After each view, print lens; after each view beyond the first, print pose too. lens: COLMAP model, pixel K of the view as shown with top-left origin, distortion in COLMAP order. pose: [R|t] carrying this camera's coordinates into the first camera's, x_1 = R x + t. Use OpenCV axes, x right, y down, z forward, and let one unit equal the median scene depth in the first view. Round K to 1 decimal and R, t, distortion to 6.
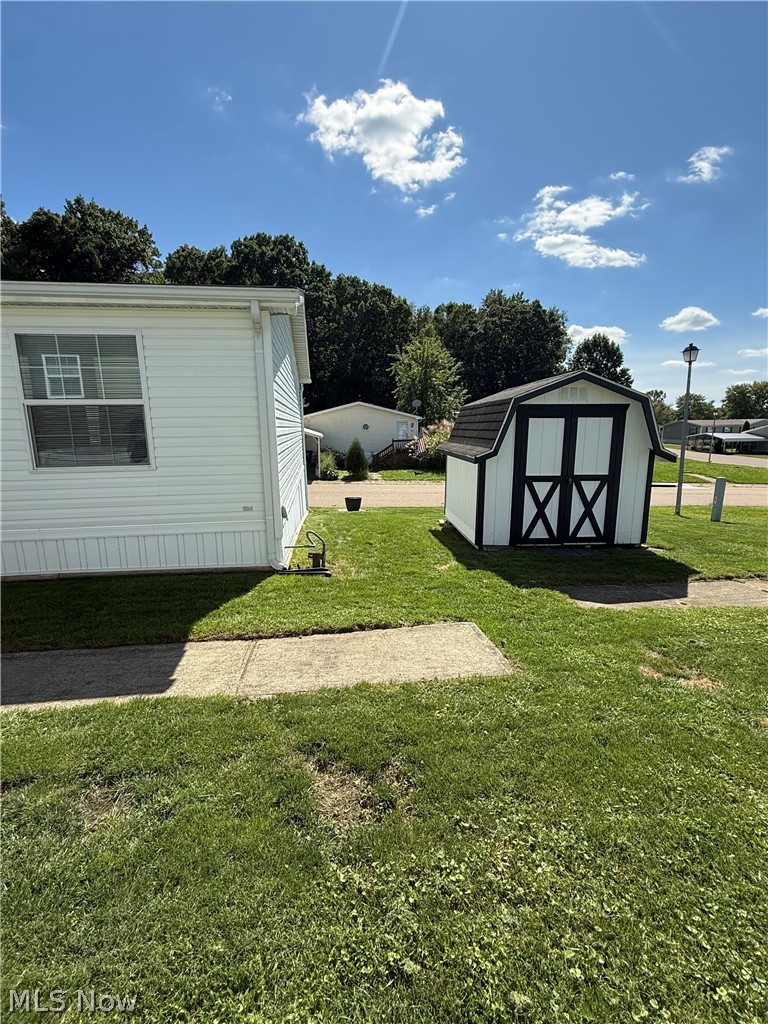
lens RADIAL K [[469.2, 0, 384.0], [0, 469.2, 512.0], [0, 0, 1]] dist [0.001722, 0.000075]
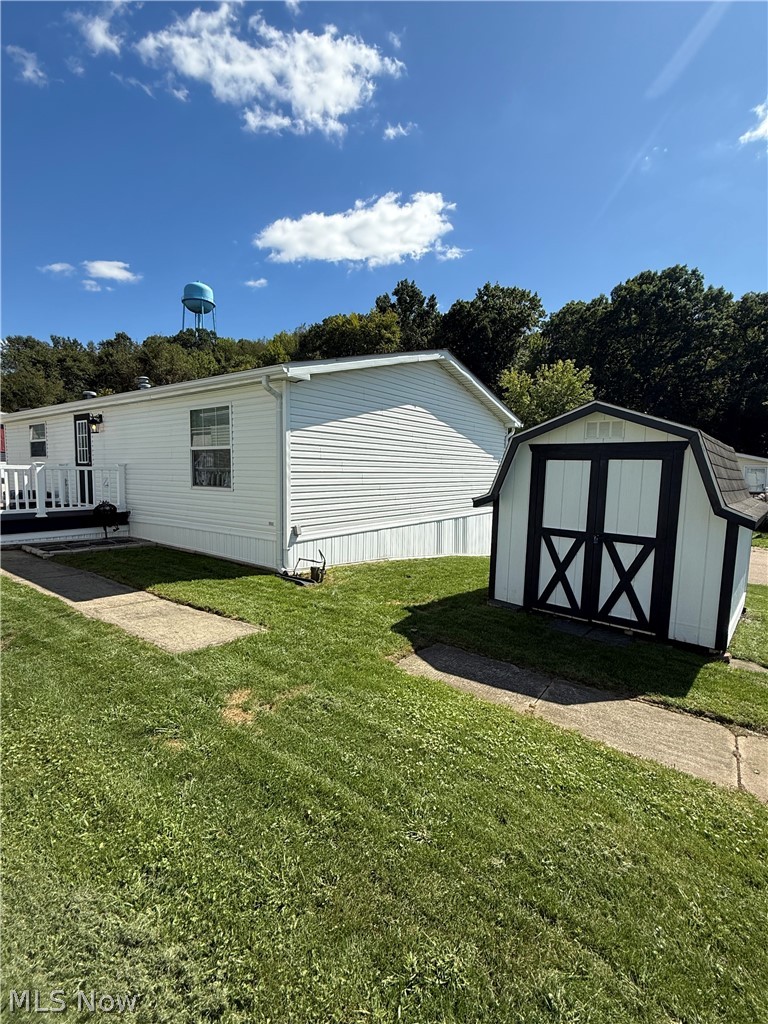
lens RADIAL K [[469.2, 0, 384.0], [0, 469.2, 512.0], [0, 0, 1]] dist [0.001722, 0.000075]
pose [[0.714073, 0.082747, -0.695164, 0.830690], [-0.147498, 0.988483, -0.033849, -0.040626], [0.684357, 0.126706, 0.718054, 0.233954]]
